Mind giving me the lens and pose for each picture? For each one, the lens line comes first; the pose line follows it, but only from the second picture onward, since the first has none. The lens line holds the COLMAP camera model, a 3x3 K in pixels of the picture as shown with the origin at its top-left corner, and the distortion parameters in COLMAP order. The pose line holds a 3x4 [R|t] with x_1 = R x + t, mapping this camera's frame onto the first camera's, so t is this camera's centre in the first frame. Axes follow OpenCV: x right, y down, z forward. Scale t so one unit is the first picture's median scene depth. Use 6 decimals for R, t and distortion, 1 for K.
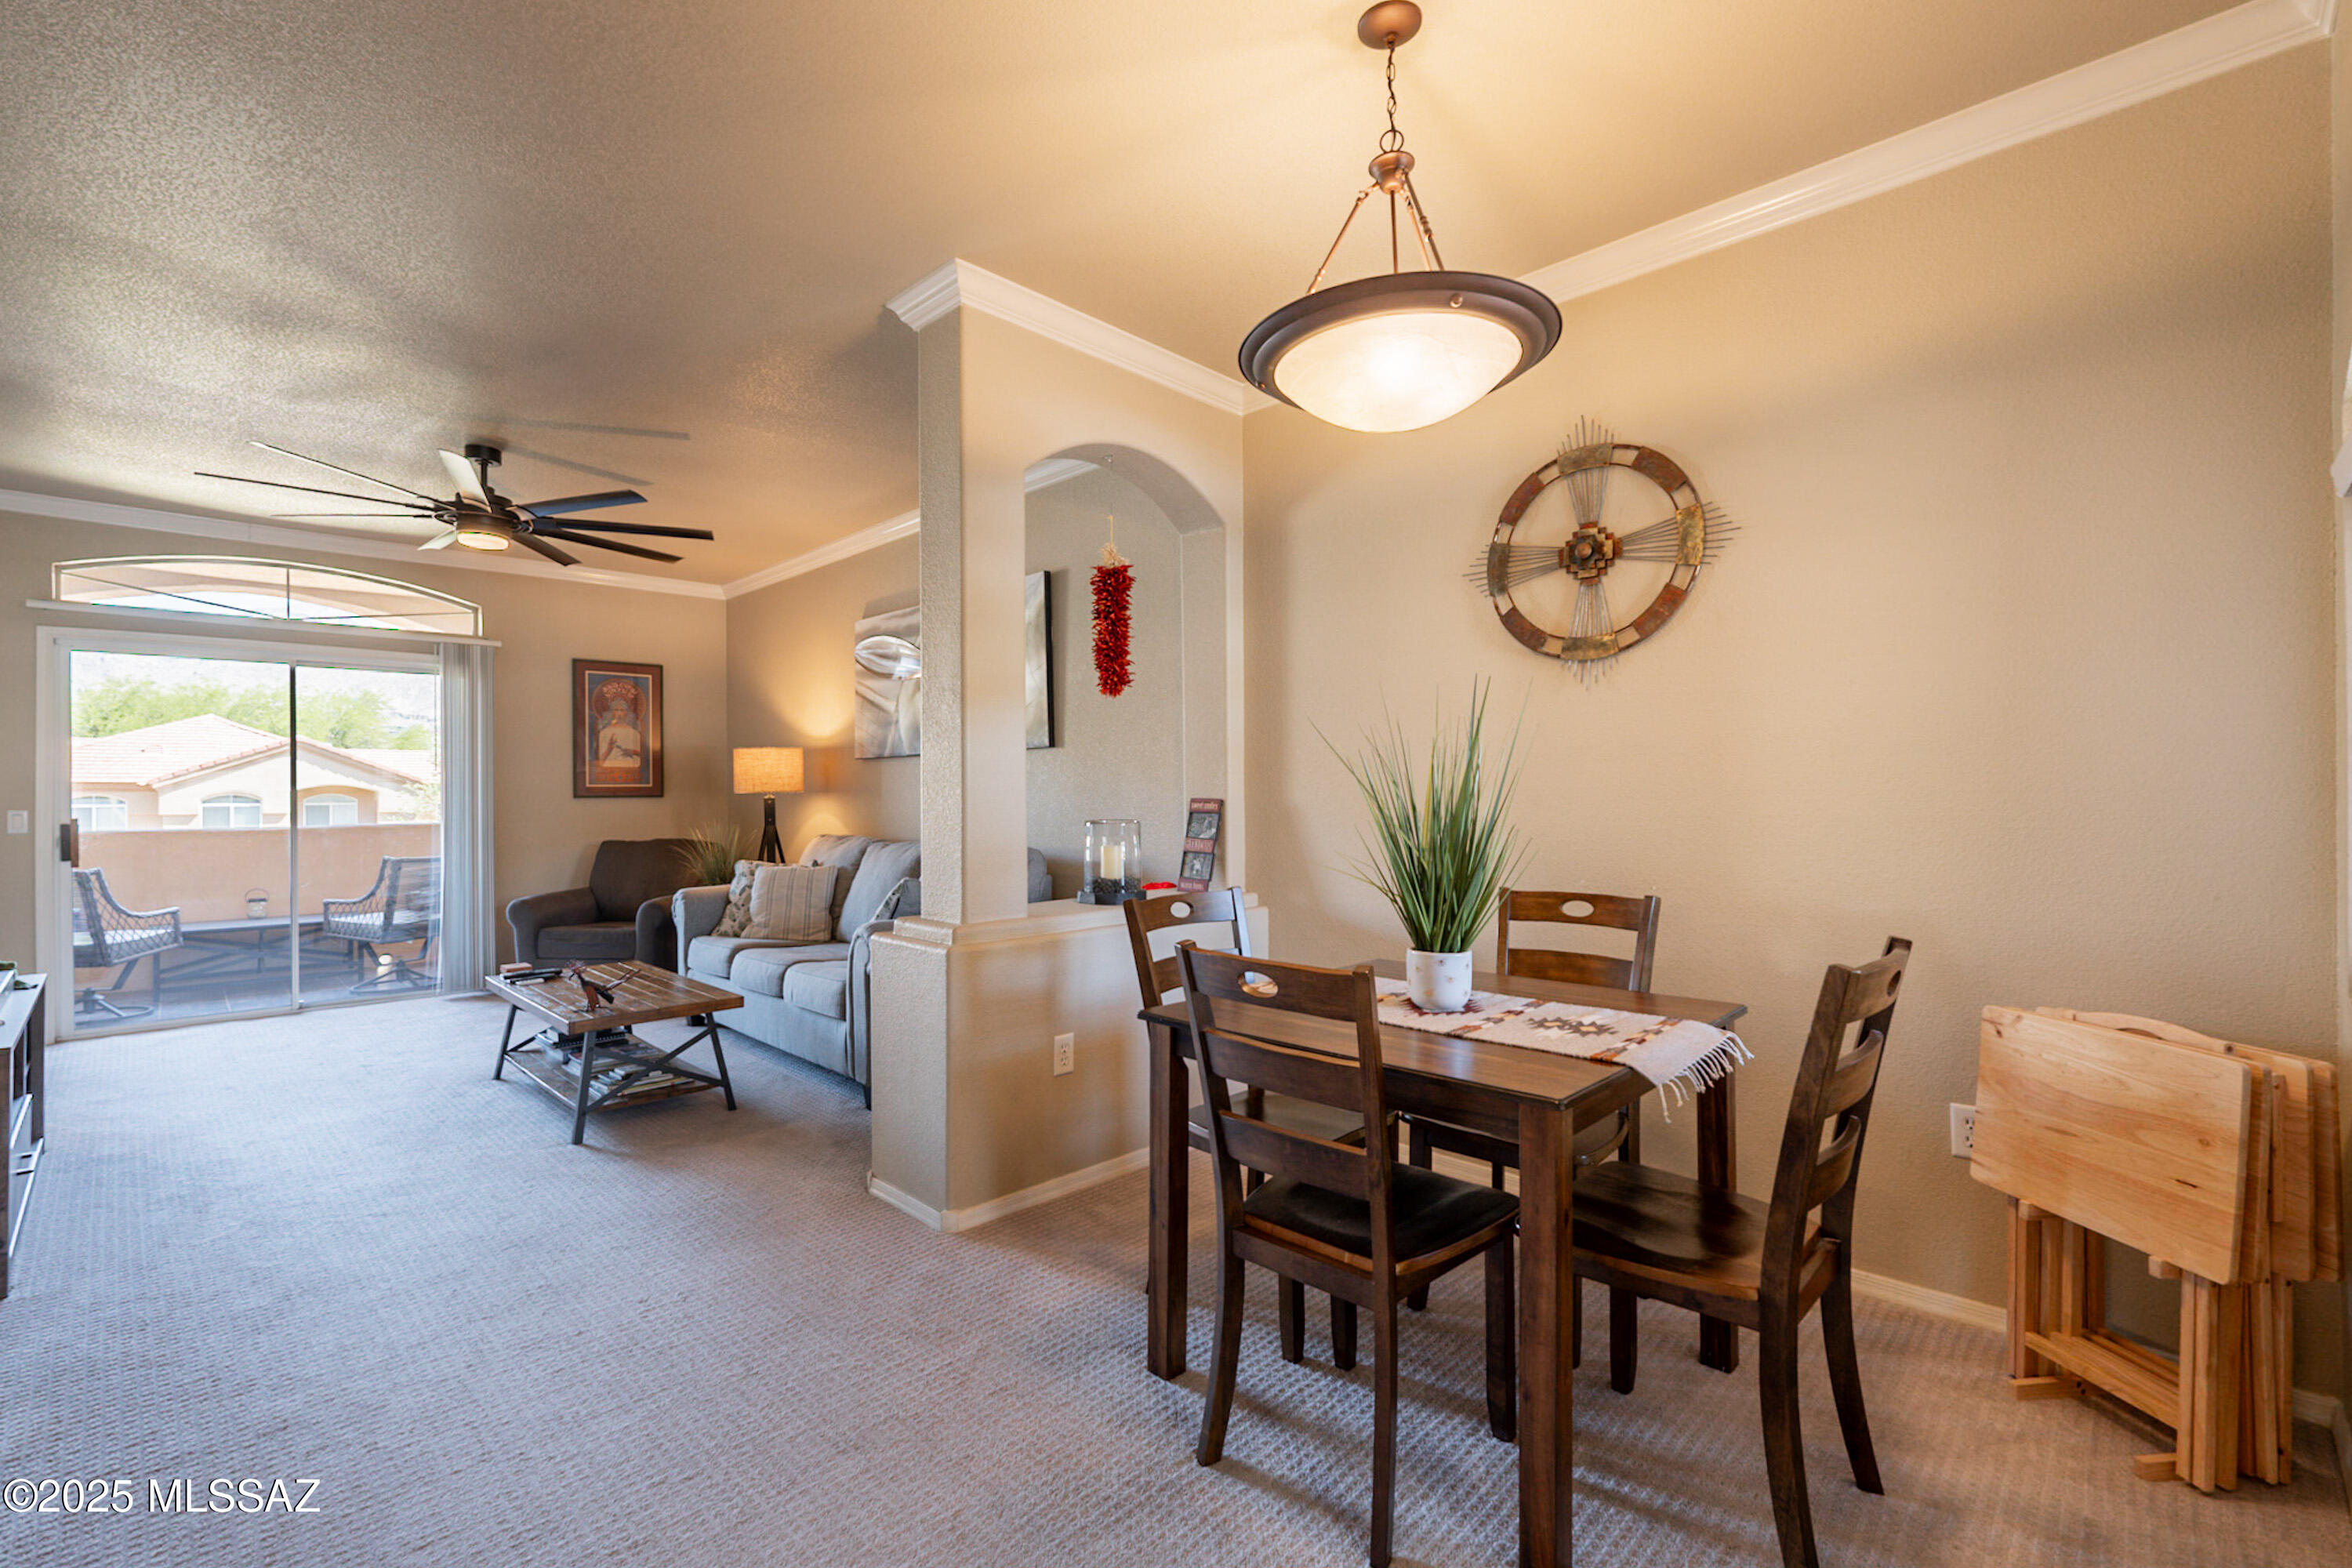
lens RADIAL K [[1036.4, 0, 1152.7], [0, 1036.4, 789.7], [0, 0, 1]] dist [-0.000401, 0.000284]
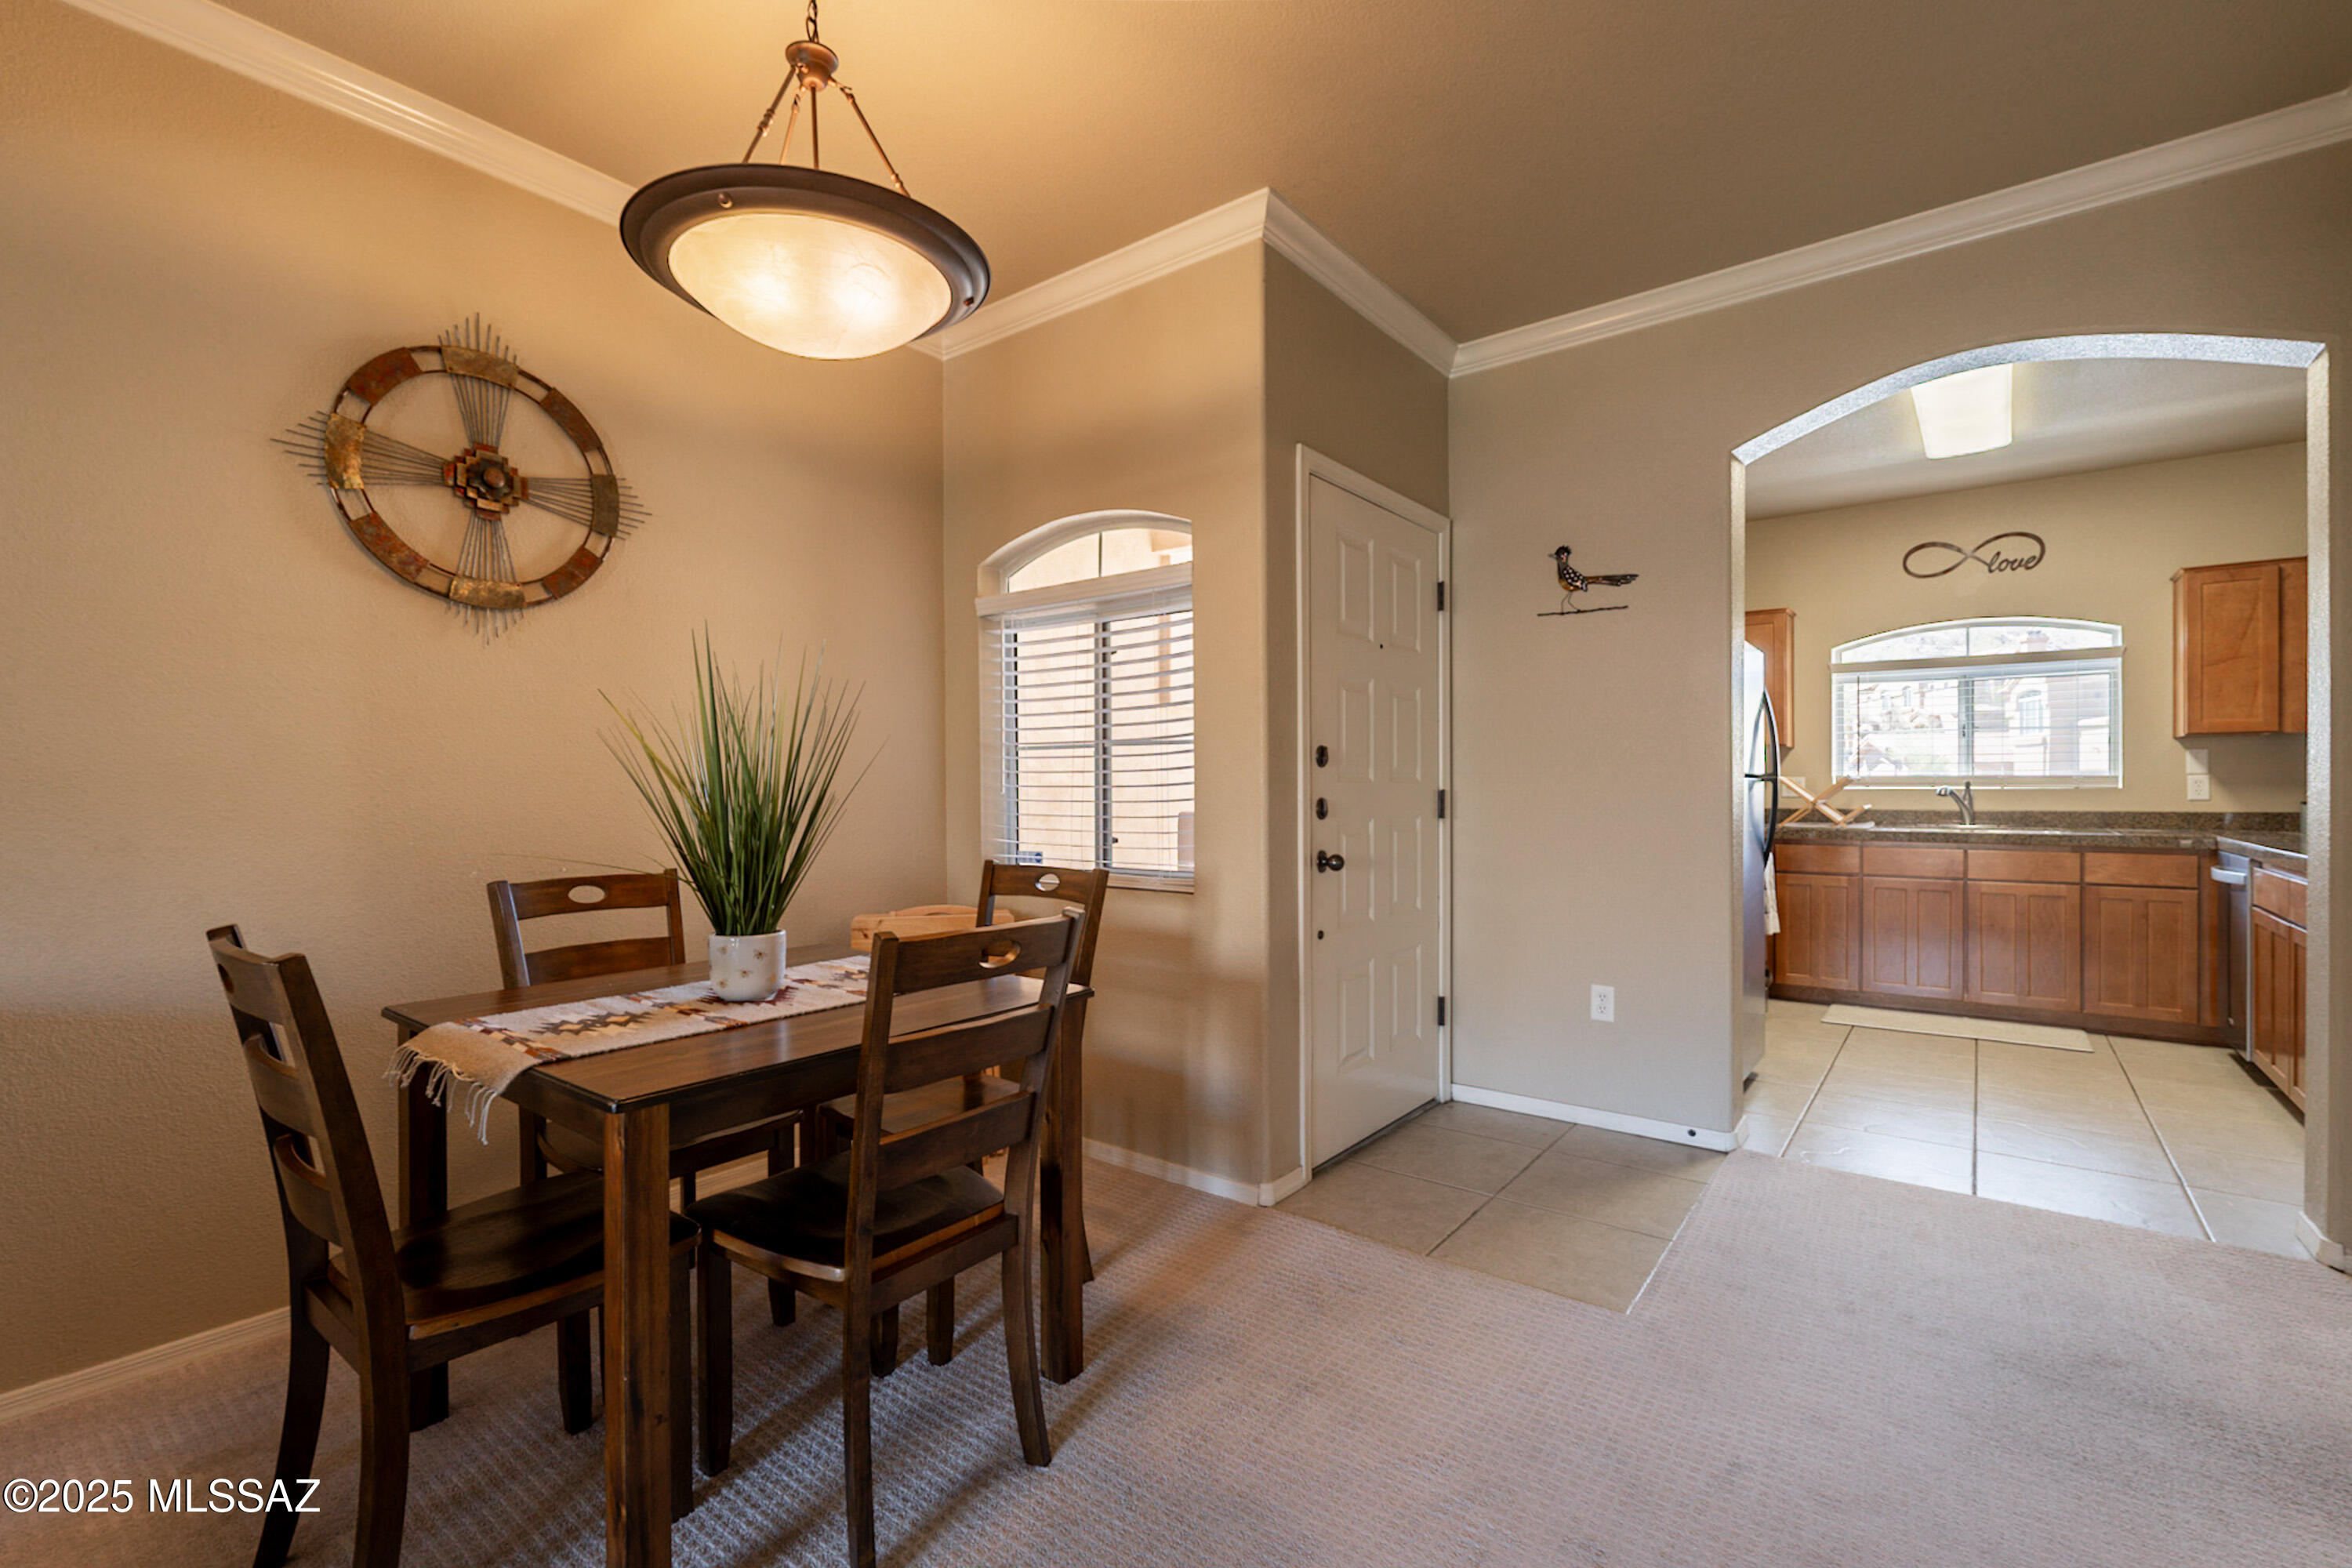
lens RADIAL K [[1036.4, 0, 1164.6], [0, 1036.4, 785.9], [0, 0, 1]] dist [-0.000401, 0.000284]
pose [[-0.136873, -0.008786, 0.990550, -0.506550], [-0.006550, 0.999947, 0.007964, 0.009715], [-0.990567, -0.005398, -0.136923, 0.583013]]
